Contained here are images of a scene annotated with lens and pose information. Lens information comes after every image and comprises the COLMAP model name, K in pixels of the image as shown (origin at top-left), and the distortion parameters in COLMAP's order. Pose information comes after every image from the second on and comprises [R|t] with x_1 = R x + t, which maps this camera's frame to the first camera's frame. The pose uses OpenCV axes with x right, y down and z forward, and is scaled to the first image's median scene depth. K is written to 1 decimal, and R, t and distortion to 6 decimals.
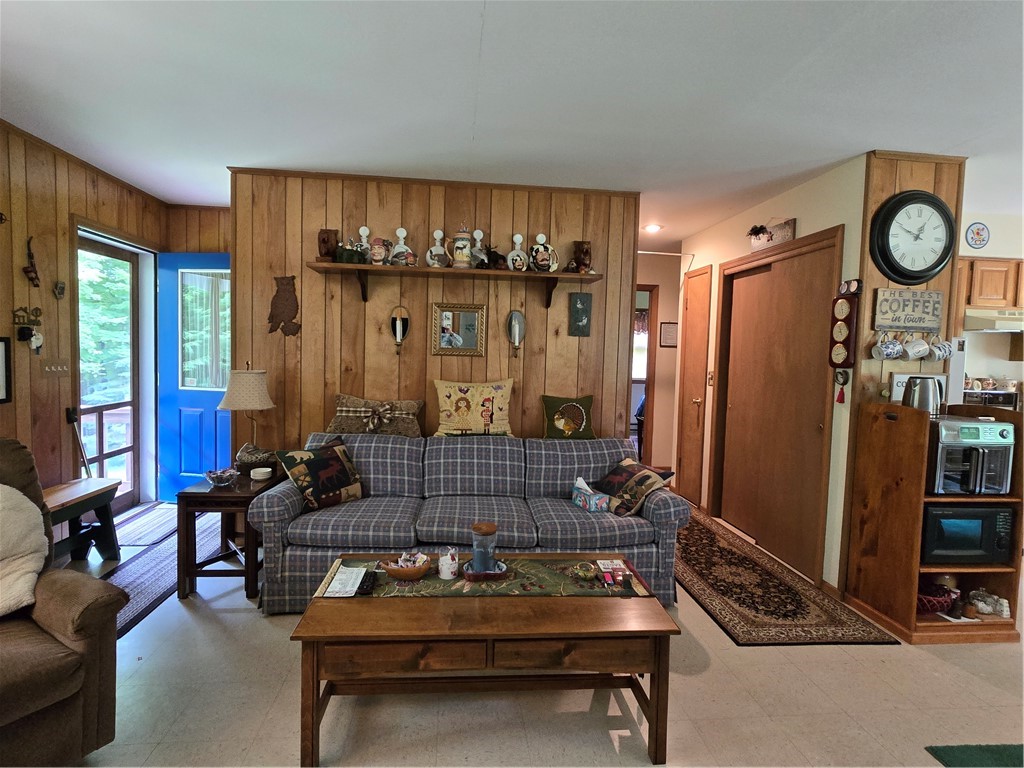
lens RADIAL K [[510.9, 0, 500.9], [0, 510.9, 379.1], [0, 0, 1]] dist [-0.002319, -0.000967]
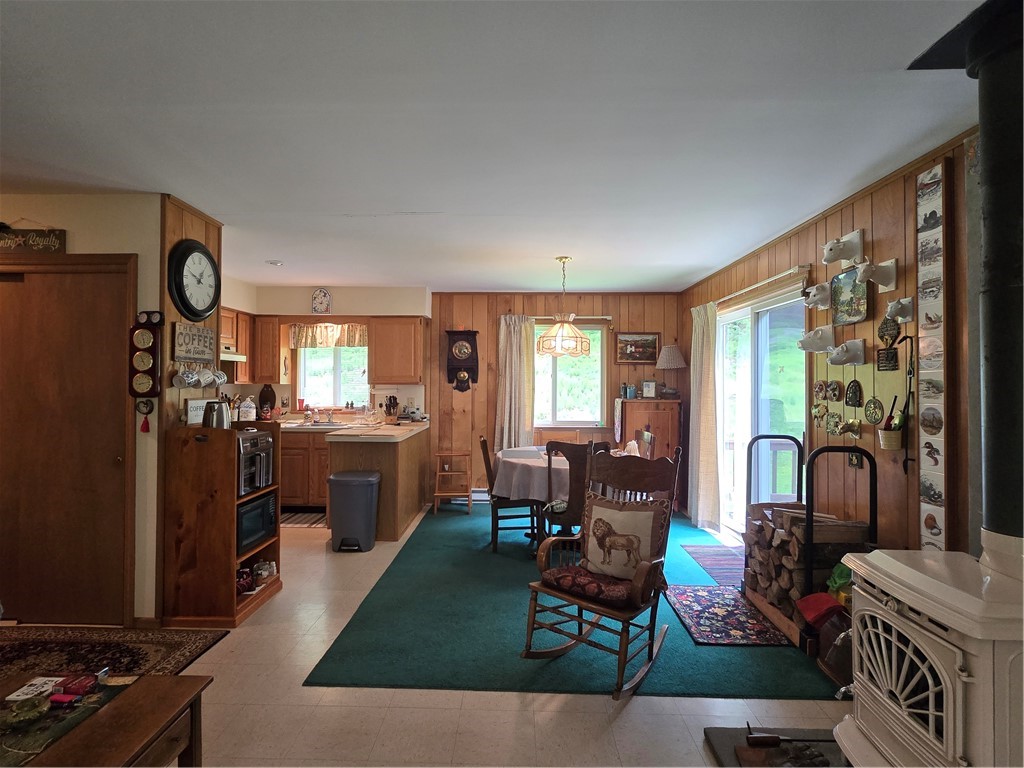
lens RADIAL K [[510.9, 0, 500.9], [0, 510.9, 379.1], [0, 0, 1]] dist [-0.002319, -0.000967]
pose [[0.117679, -0.017226, 0.992902, -0.251947], [0.053211, 0.998523, 0.011017, -0.032088], [-0.991625, 0.051537, 0.118422, 0.189646]]
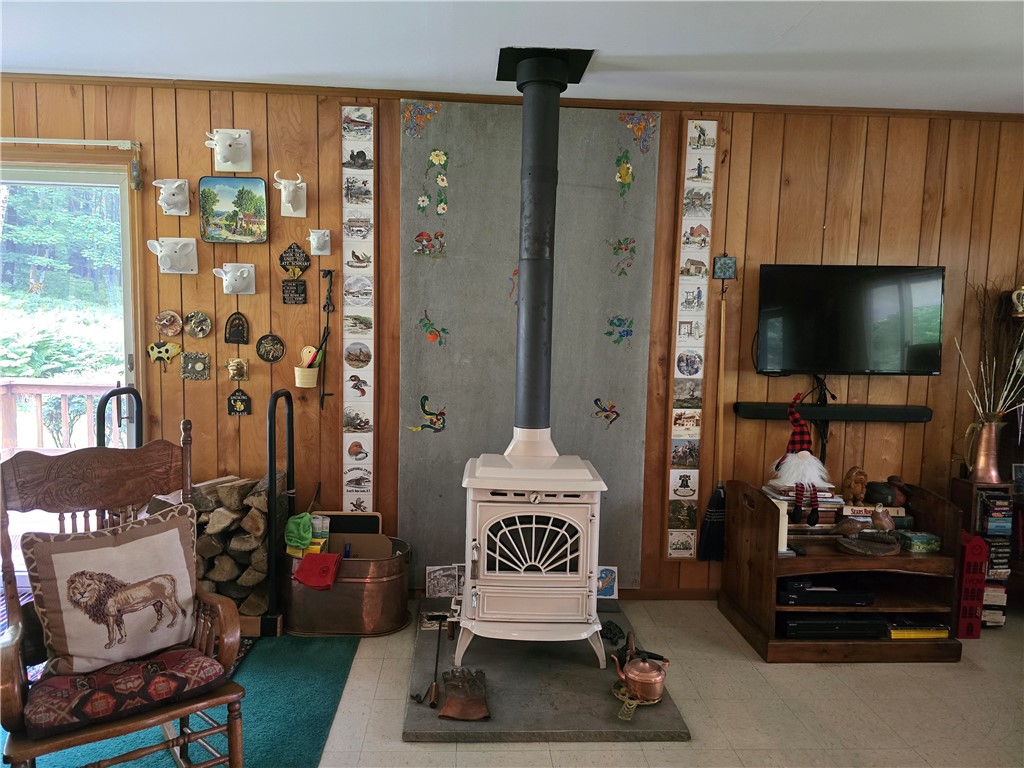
lens RADIAL K [[689.1, 0, 510.5], [0, 689.1, 381.5], [0, 0, 1]] dist [0.093594, -0.094486]
pose [[-0.997996, -0.055075, 0.031167, 0.358697], [-0.050107, 0.988544, 0.142373, -0.056250], [-0.038651, 0.140526, -0.989322, 0.782543]]
